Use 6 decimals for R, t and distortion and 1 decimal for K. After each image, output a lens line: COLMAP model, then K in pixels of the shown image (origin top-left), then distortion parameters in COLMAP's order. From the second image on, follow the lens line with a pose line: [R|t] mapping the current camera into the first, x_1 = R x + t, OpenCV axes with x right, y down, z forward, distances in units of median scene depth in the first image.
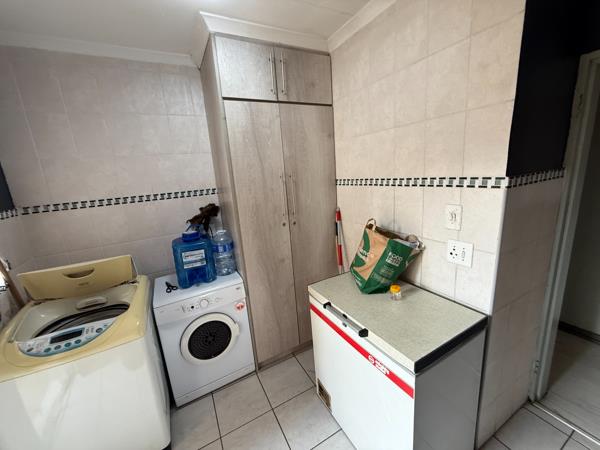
lens RADIAL K [[241.5, 0, 300.3], [0, 241.5, 222.8], [0, 0, 1]] dist [0.000683, 0.000334]
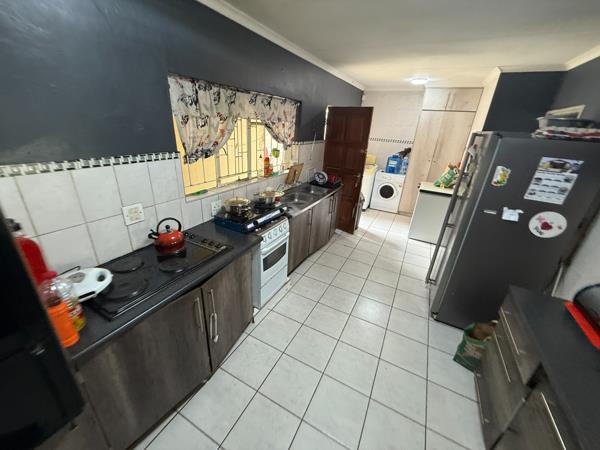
lens RADIAL K [[241.5, 0, 301.9], [0, 241.5, 224.6], [0, 0, 1]] dist [0.000683, 0.000334]
pose [[0.544850, 0.427081, -0.721623, 1.354179], [-0.282829, 0.903747, 0.321323, 0.181677], [0.789396, 0.029023, 0.613198, -1.618028]]
